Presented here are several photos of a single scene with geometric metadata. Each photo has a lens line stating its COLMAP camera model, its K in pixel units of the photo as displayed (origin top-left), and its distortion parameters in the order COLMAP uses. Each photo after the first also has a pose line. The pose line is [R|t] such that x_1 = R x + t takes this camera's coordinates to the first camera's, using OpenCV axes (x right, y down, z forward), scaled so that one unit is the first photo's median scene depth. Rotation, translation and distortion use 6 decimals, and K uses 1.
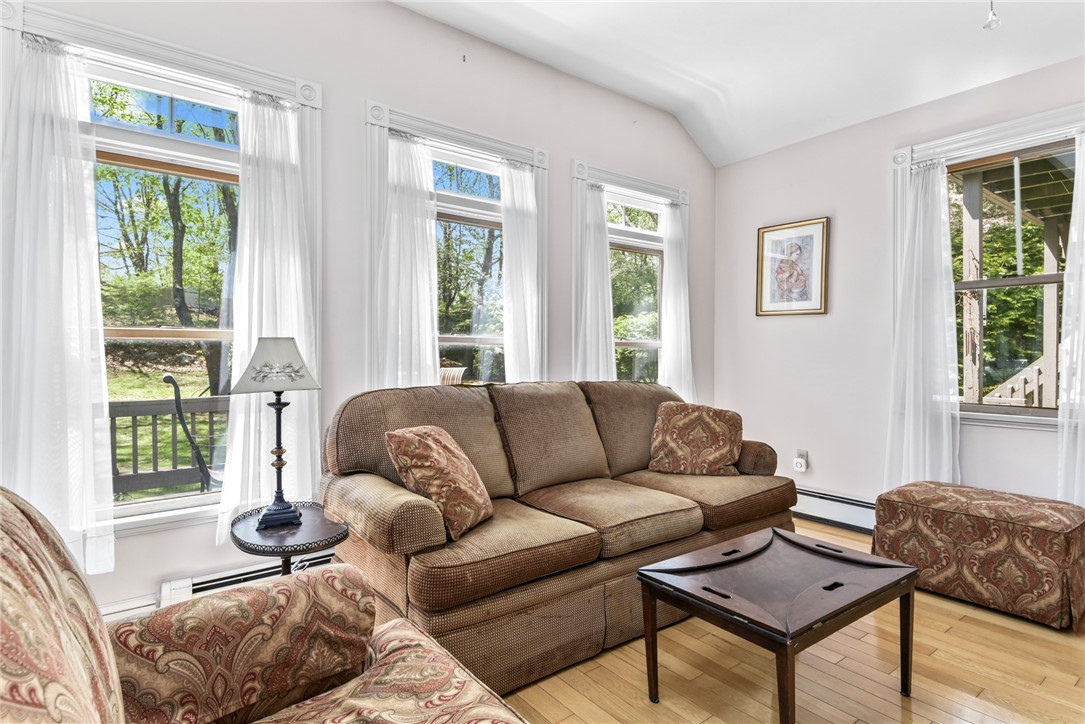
lens RADIAL K [[560.3, 0, 542.1], [0, 560.3, 358.9], [0, 0, 1]] dist [0.015884, -0.001180]
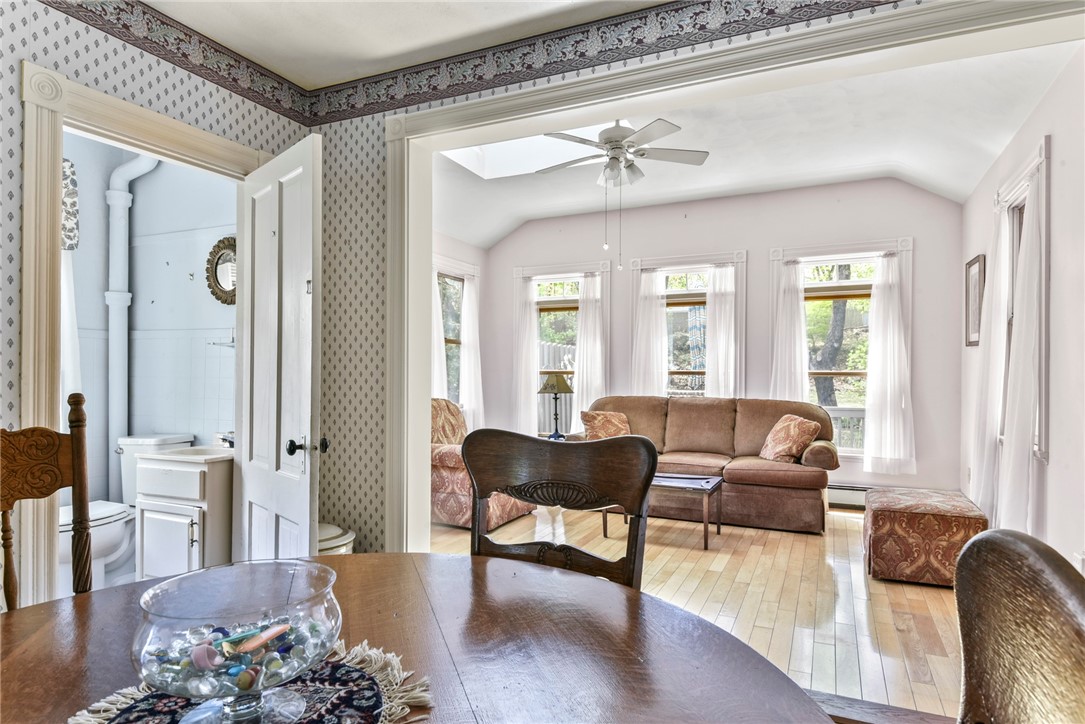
lens RADIAL K [[630.3, 0, 541.1], [0, 630.3, 368.1], [0, 0, 1]] dist [-0.000299, -0.000119]
pose [[0.463071, -0.005228, -0.886306, 1.596487], [-0.008647, 0.999908, -0.010416, -0.025594], [0.886279, 0.012487, 0.462984, -0.377224]]
